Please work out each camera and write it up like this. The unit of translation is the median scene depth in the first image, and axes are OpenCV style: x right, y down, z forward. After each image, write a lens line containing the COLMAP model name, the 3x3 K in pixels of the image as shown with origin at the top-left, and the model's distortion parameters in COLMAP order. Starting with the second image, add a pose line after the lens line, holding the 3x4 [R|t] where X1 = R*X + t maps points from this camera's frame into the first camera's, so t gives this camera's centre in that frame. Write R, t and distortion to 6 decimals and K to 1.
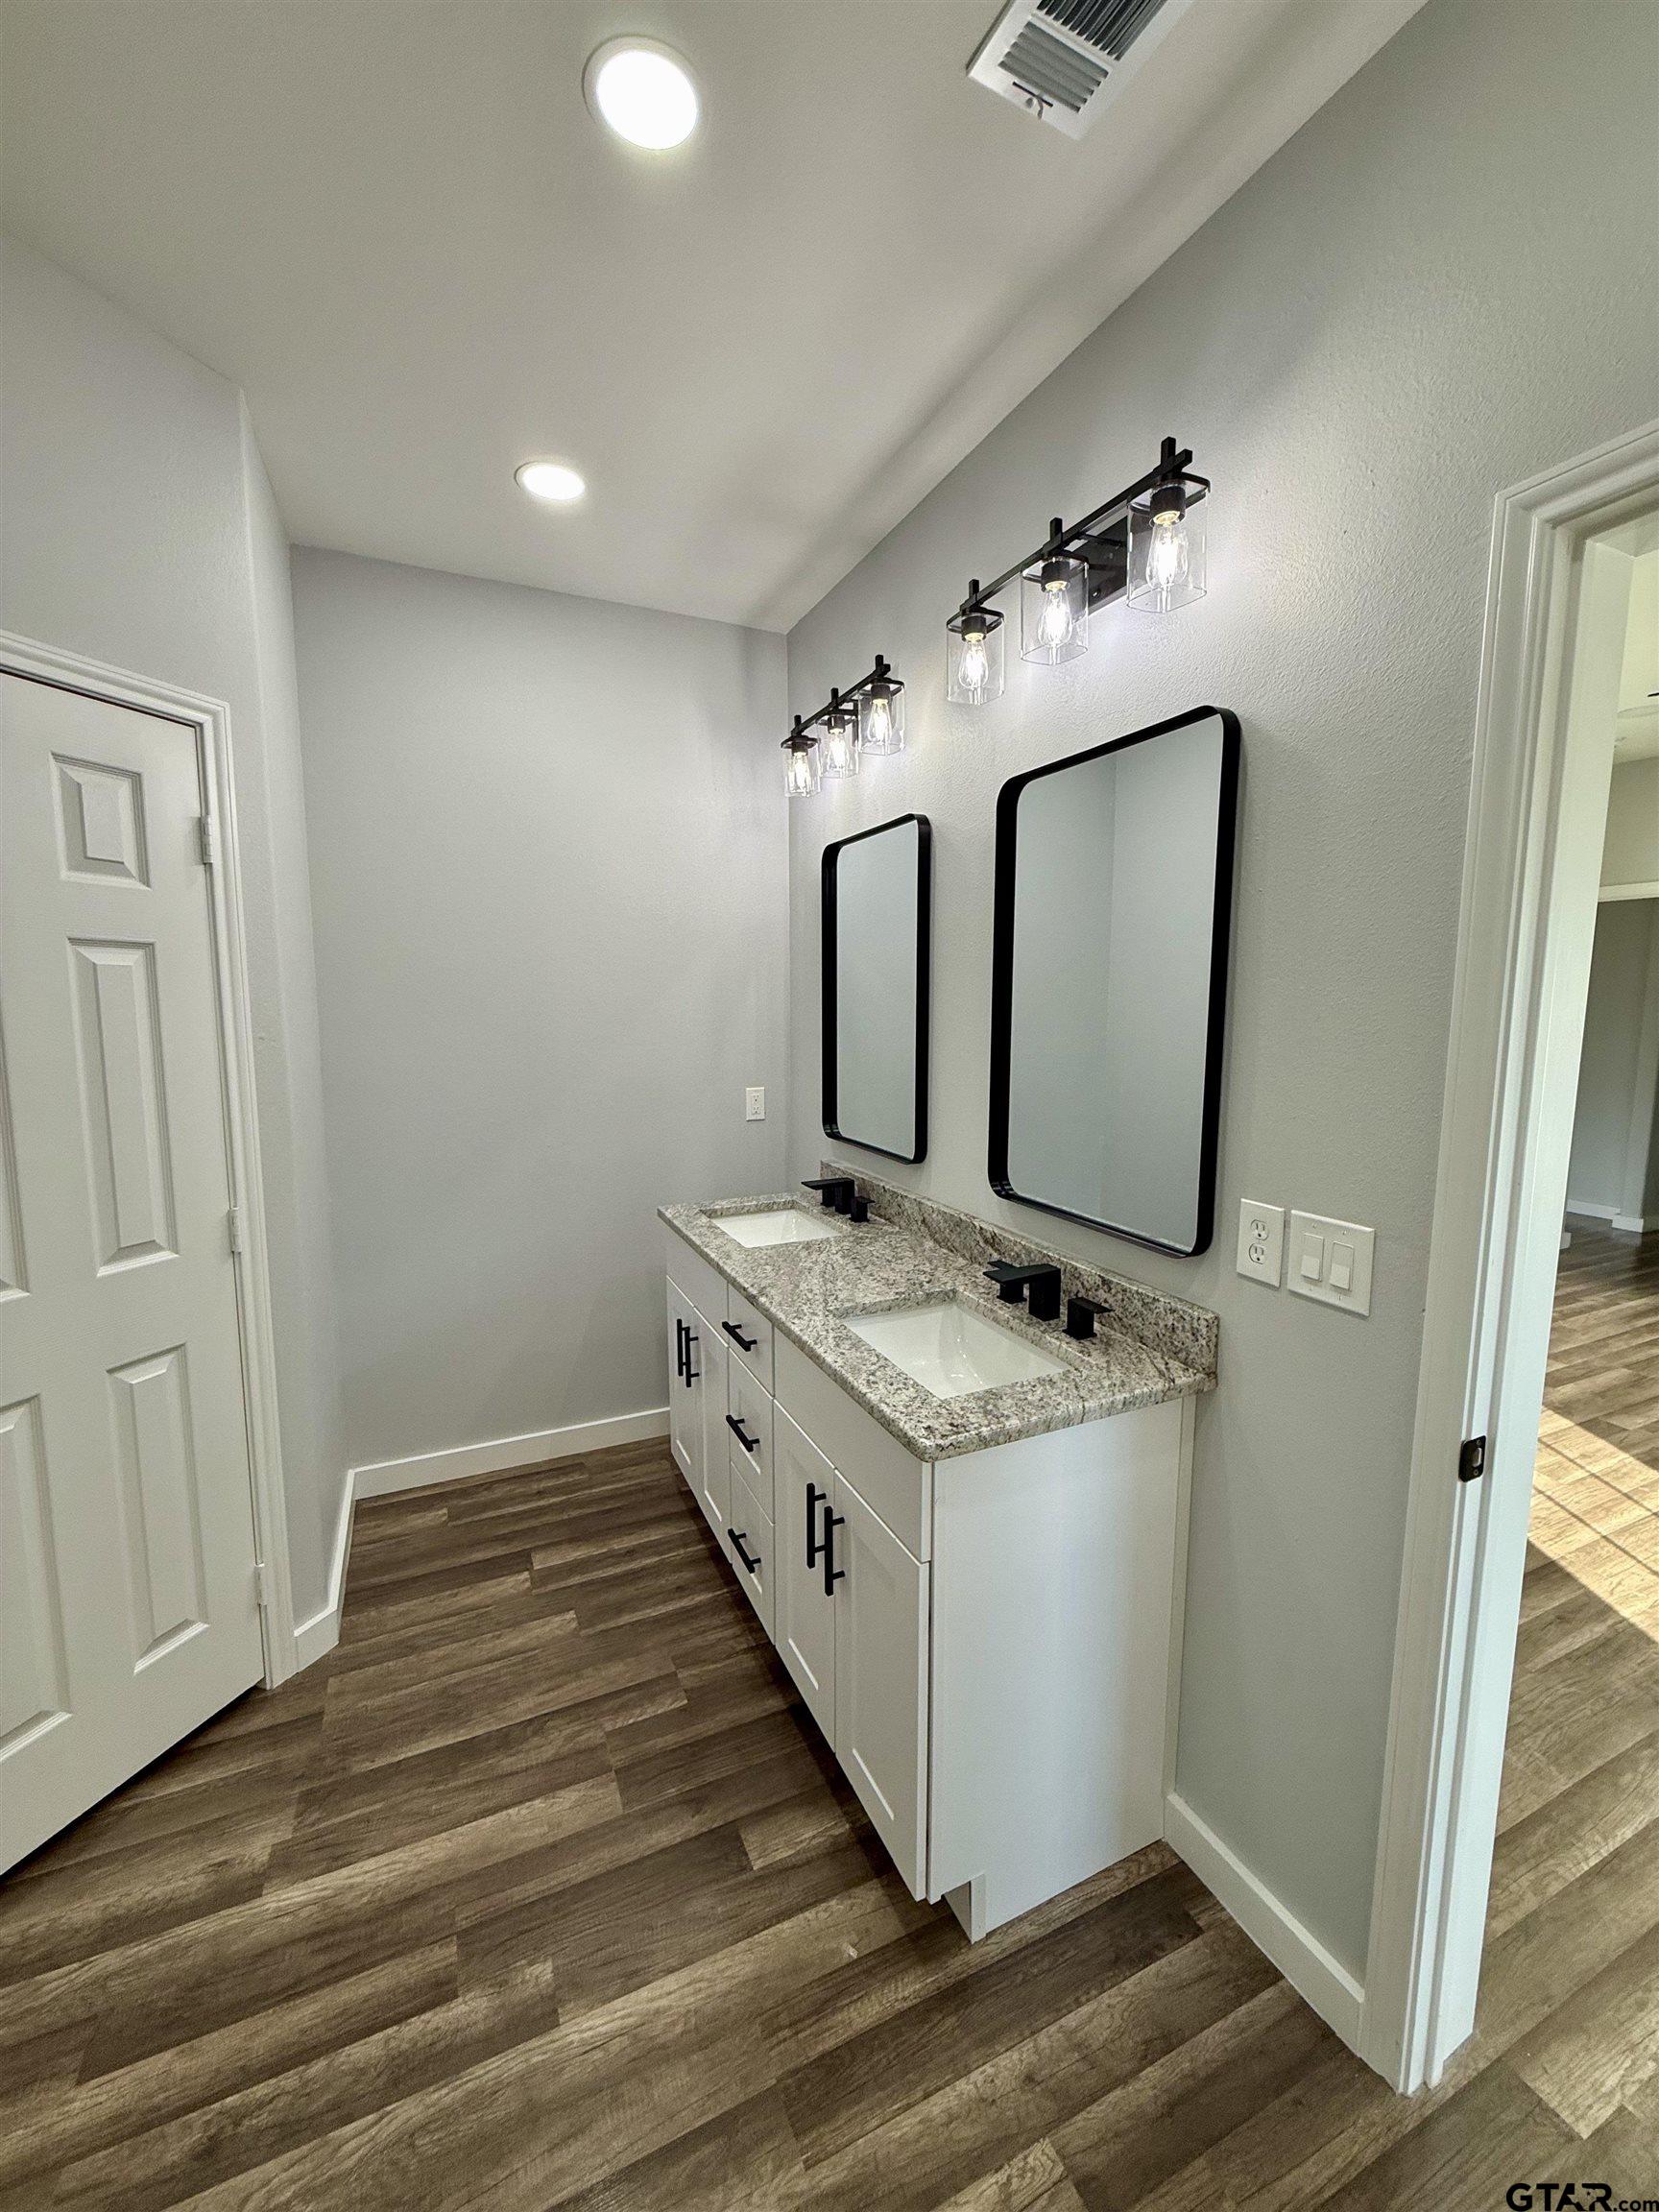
lens RADIAL K [[878.0, 0, 829.5], [0, 878.0, 1106.0], [0, 0, 1]] dist [-0.001174, 0.000379]
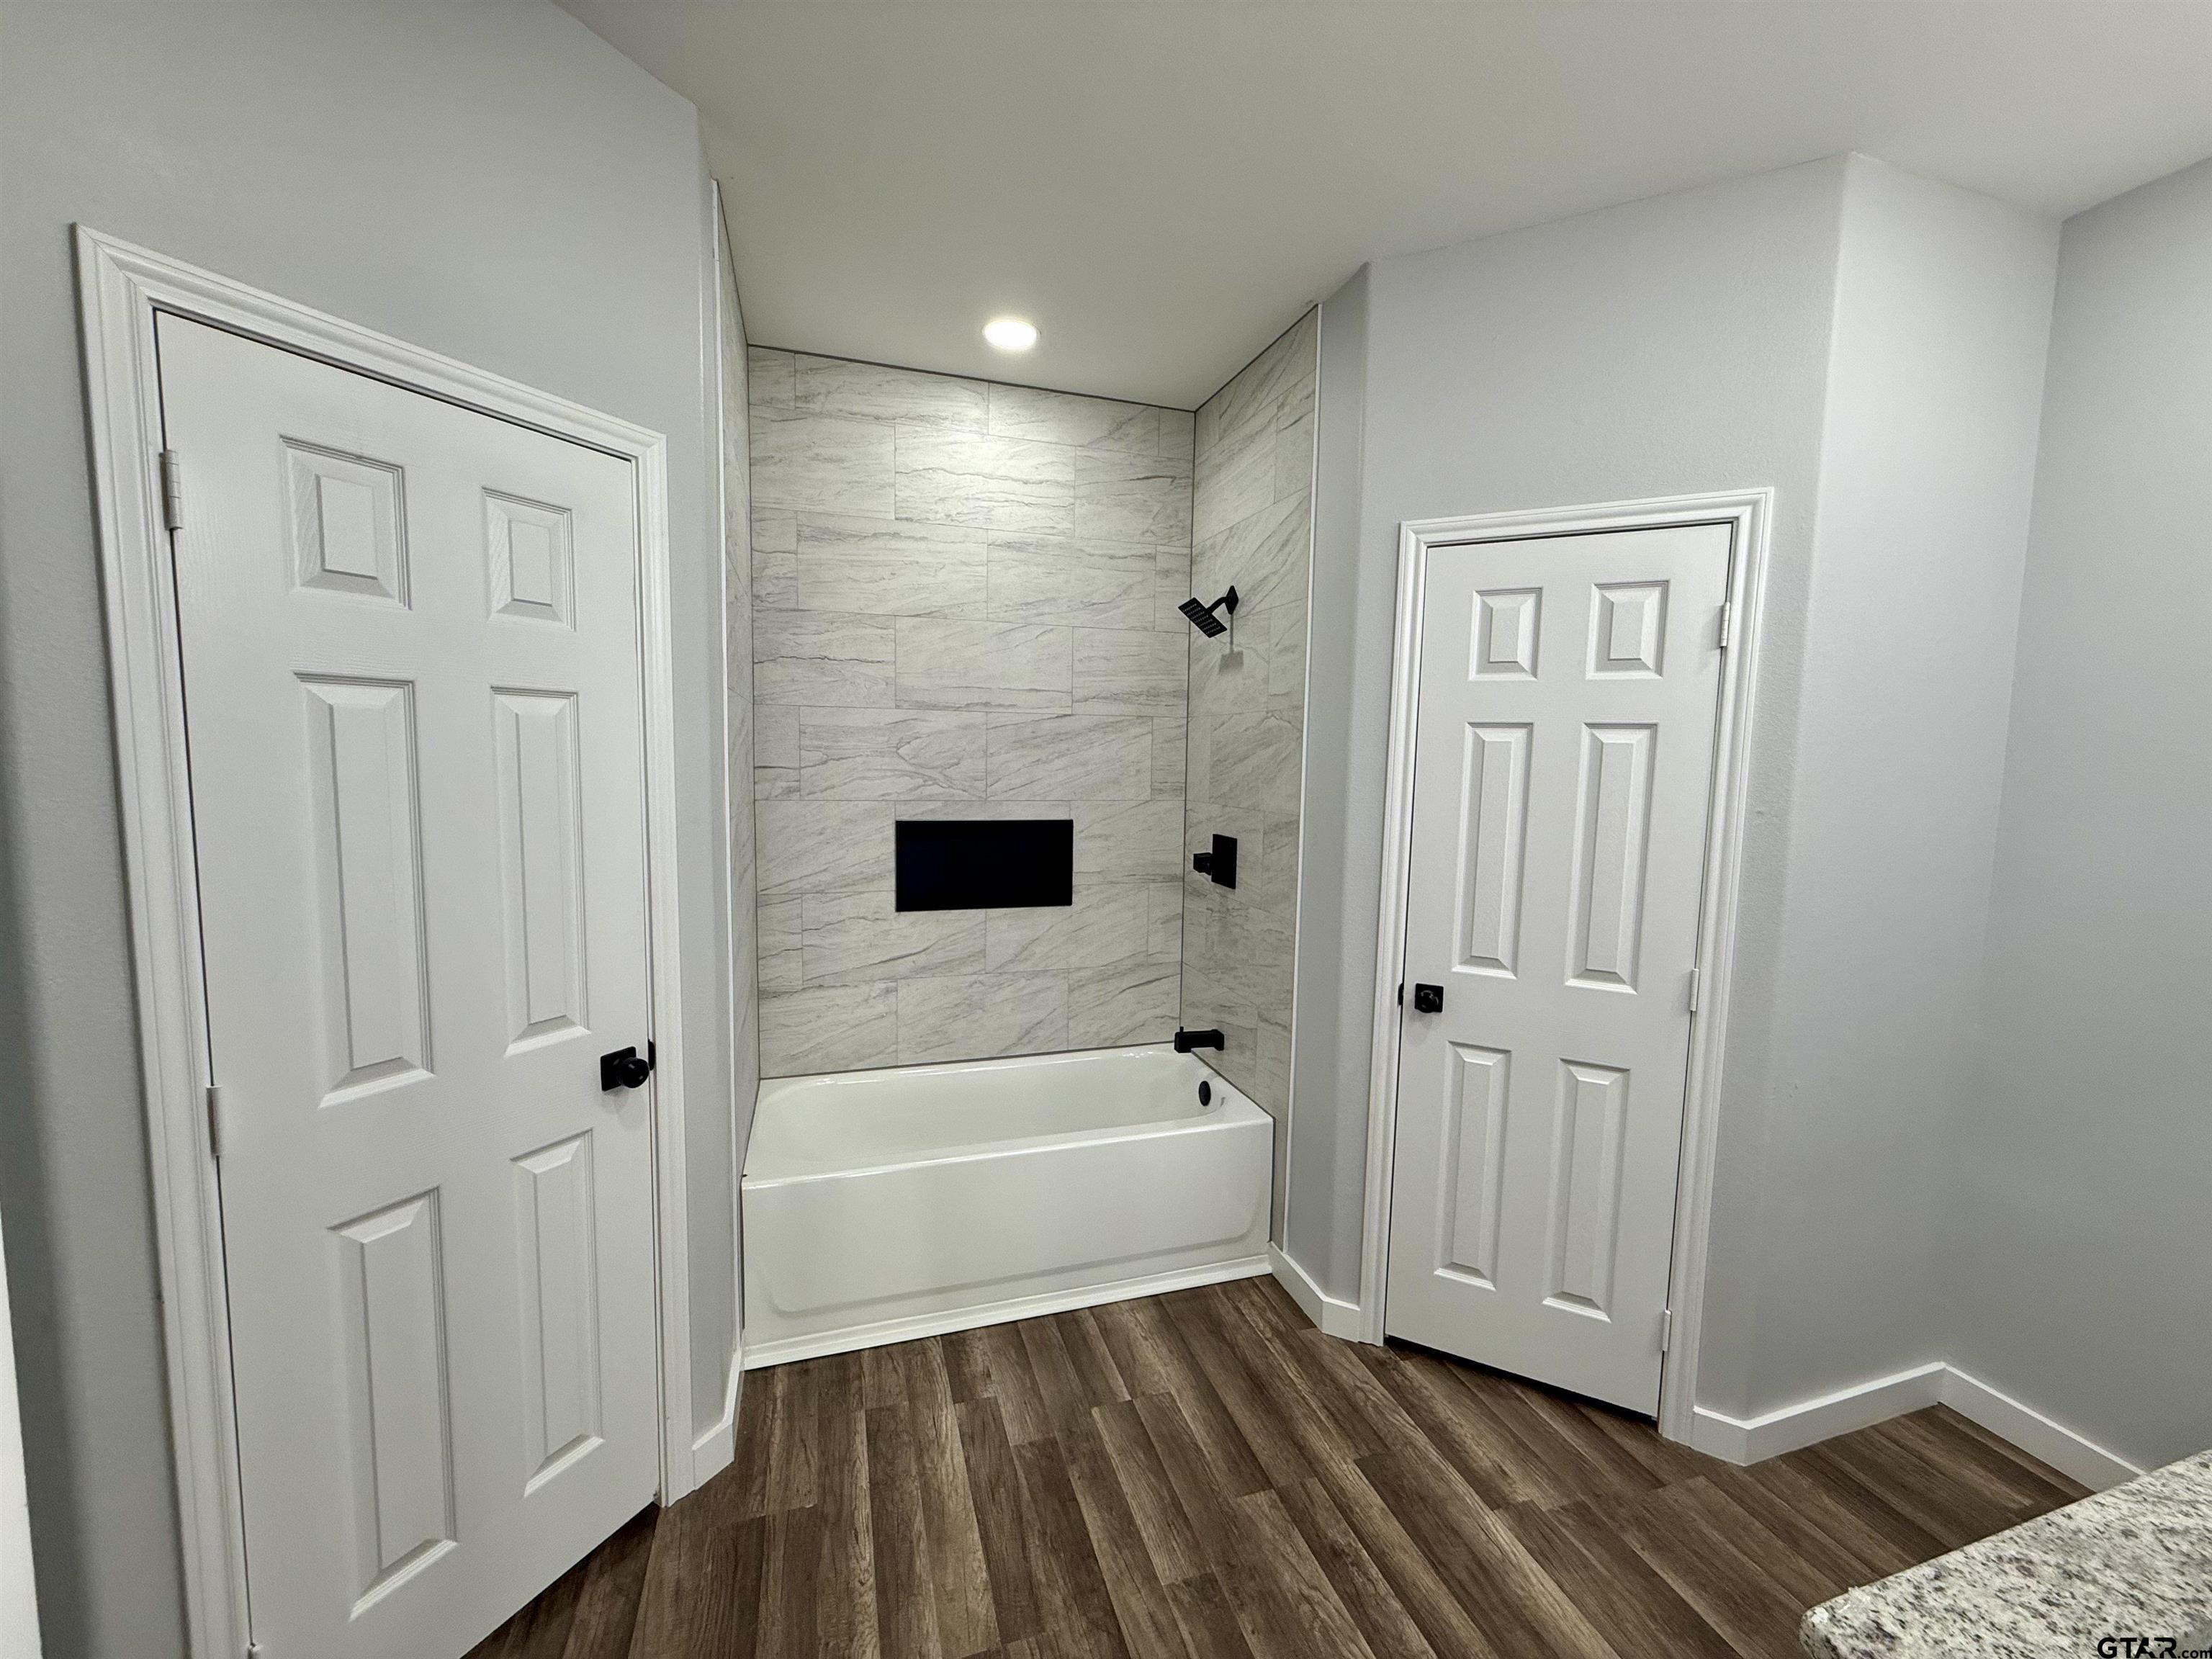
lens RADIAL K [[878.0, 0, 1101.9], [0, 878.0, 832.5], [0, 0, 1]] dist [-0.001174, 0.000379]
pose [[-0.123123, 0.079656, -0.989189, 0.483609], [-0.137317, 0.985818, 0.096476, -0.053870], [0.982845, 0.147711, -0.110439, 0.422969]]
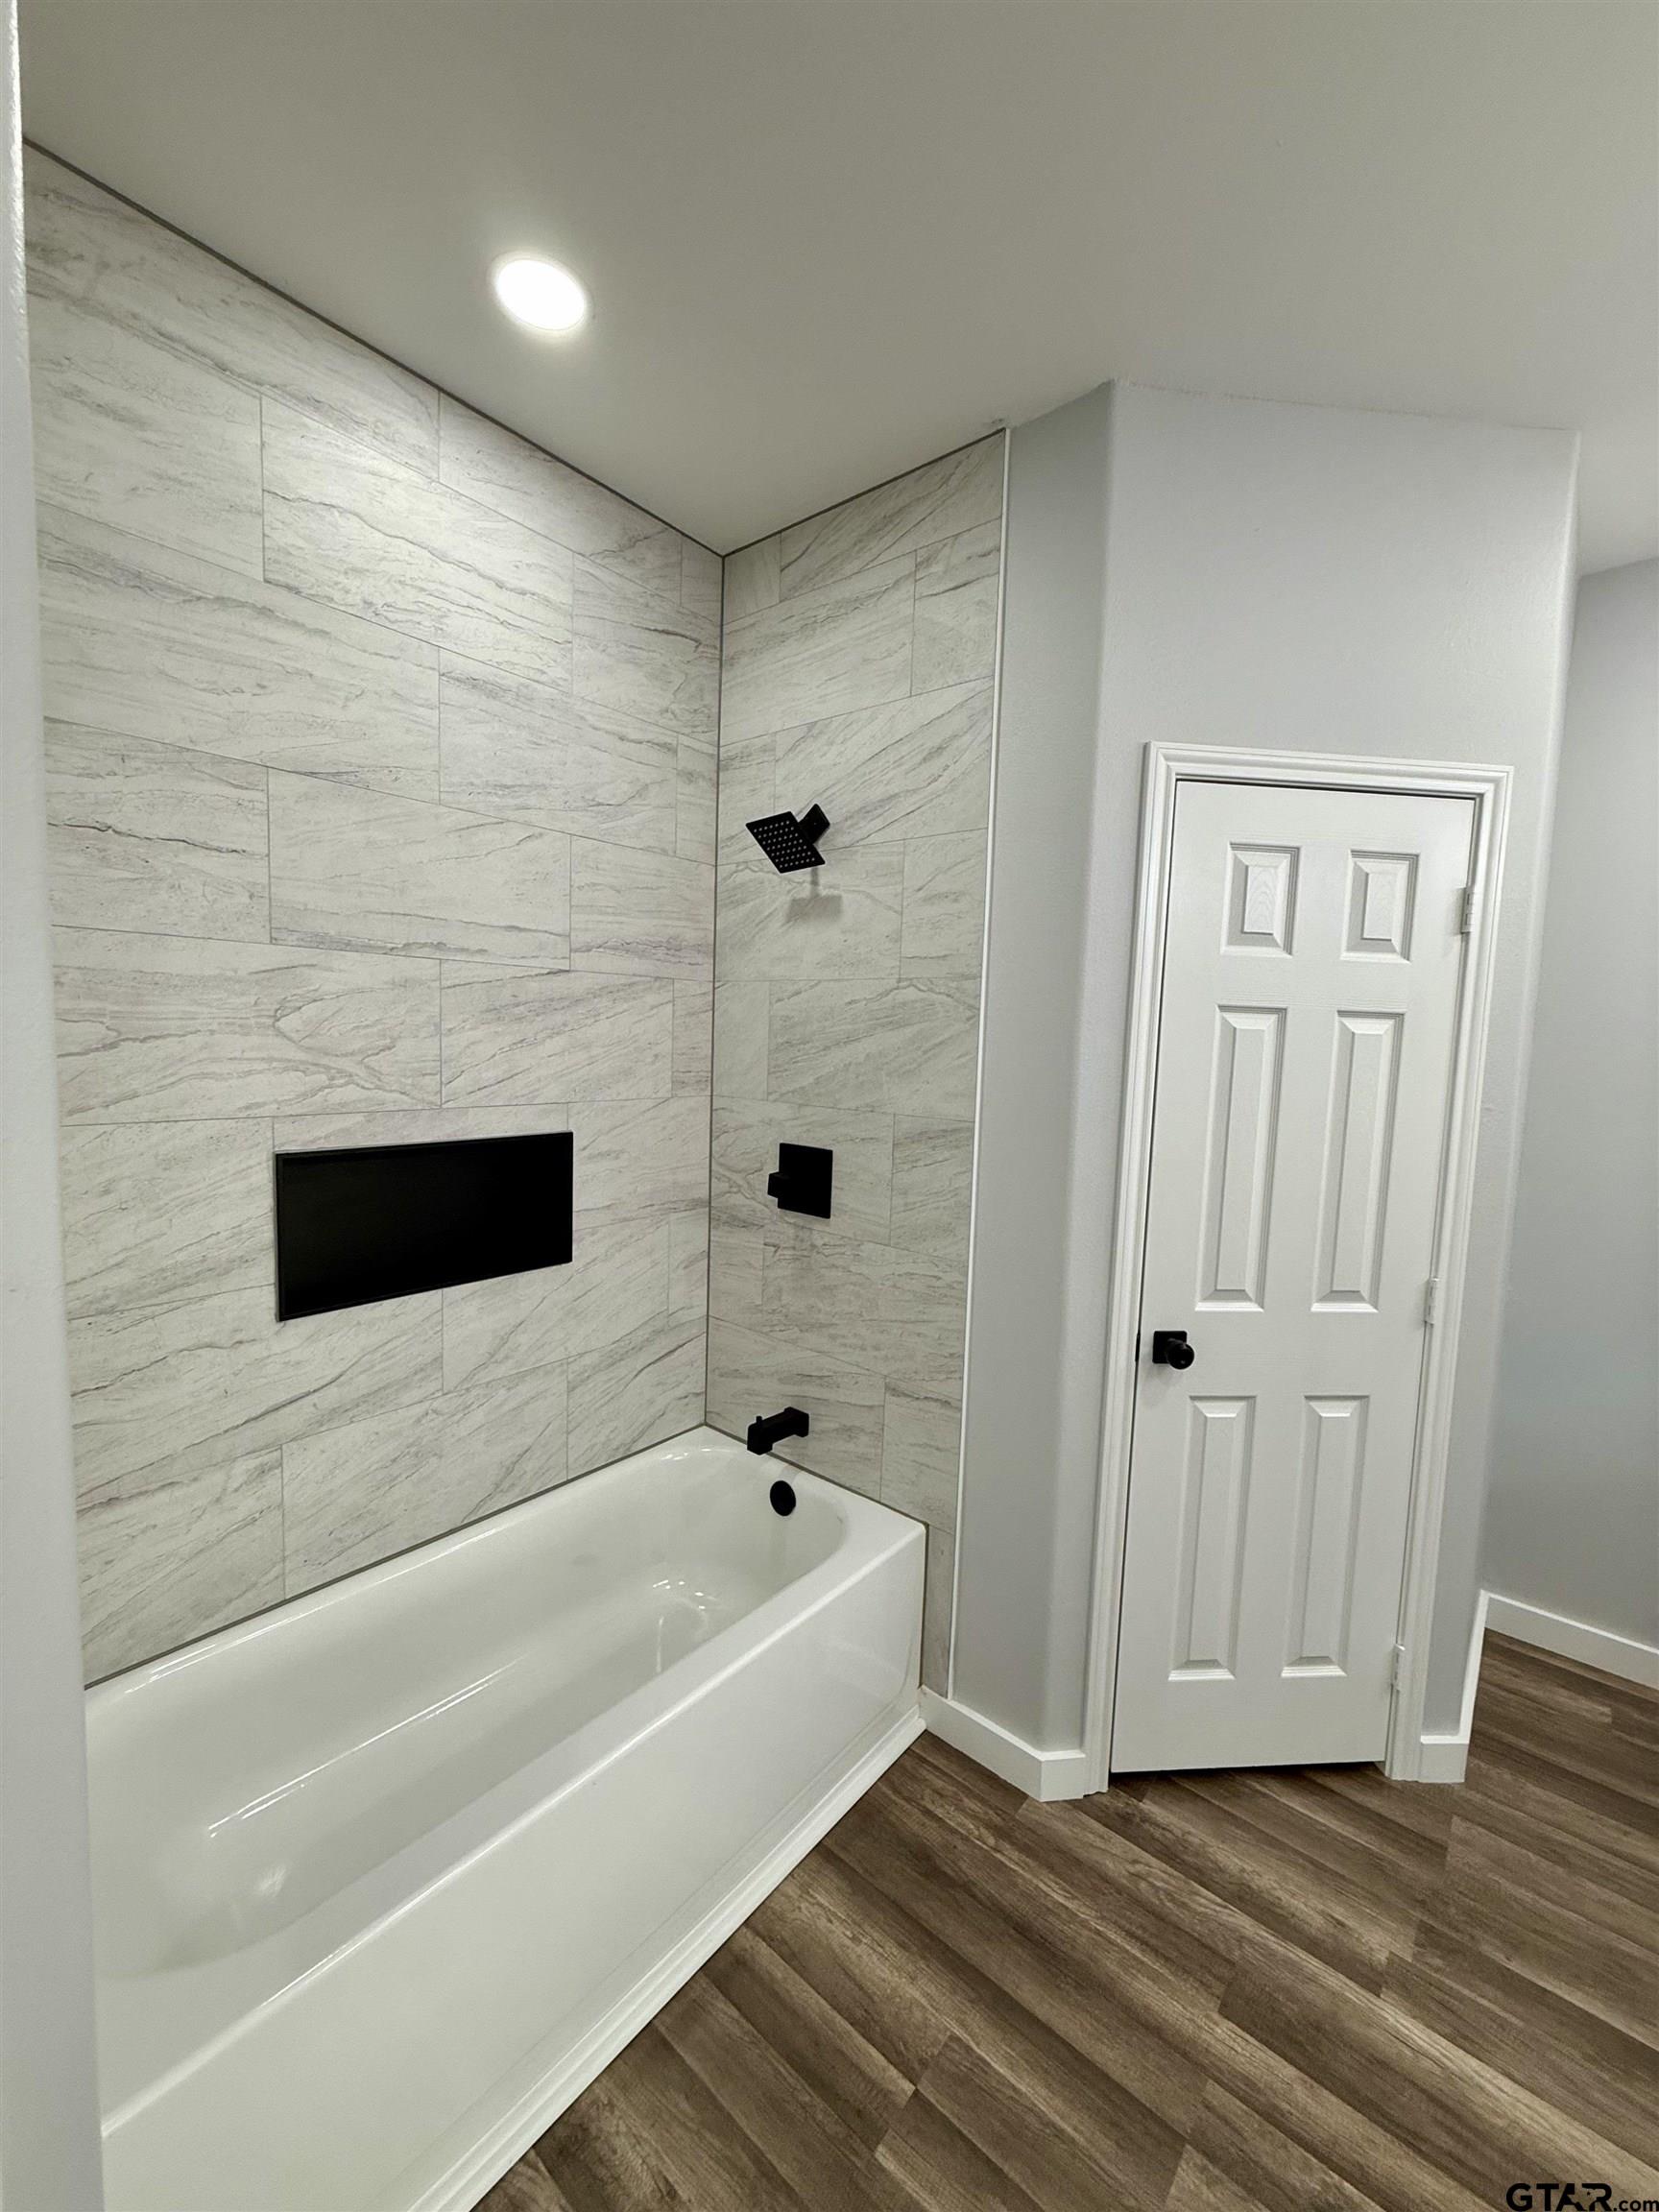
lens RADIAL K [[878.0, 0, 829.5], [0, 878.0, 1106.0], [0, 0, 1]] dist [-0.001174, 0.000379]
pose [[0.426483, 0.081330, -0.900832, -0.106706], [-0.137323, 0.990226, 0.024387, -0.006365], [0.894010, 0.113304, 0.433483, -0.059361]]
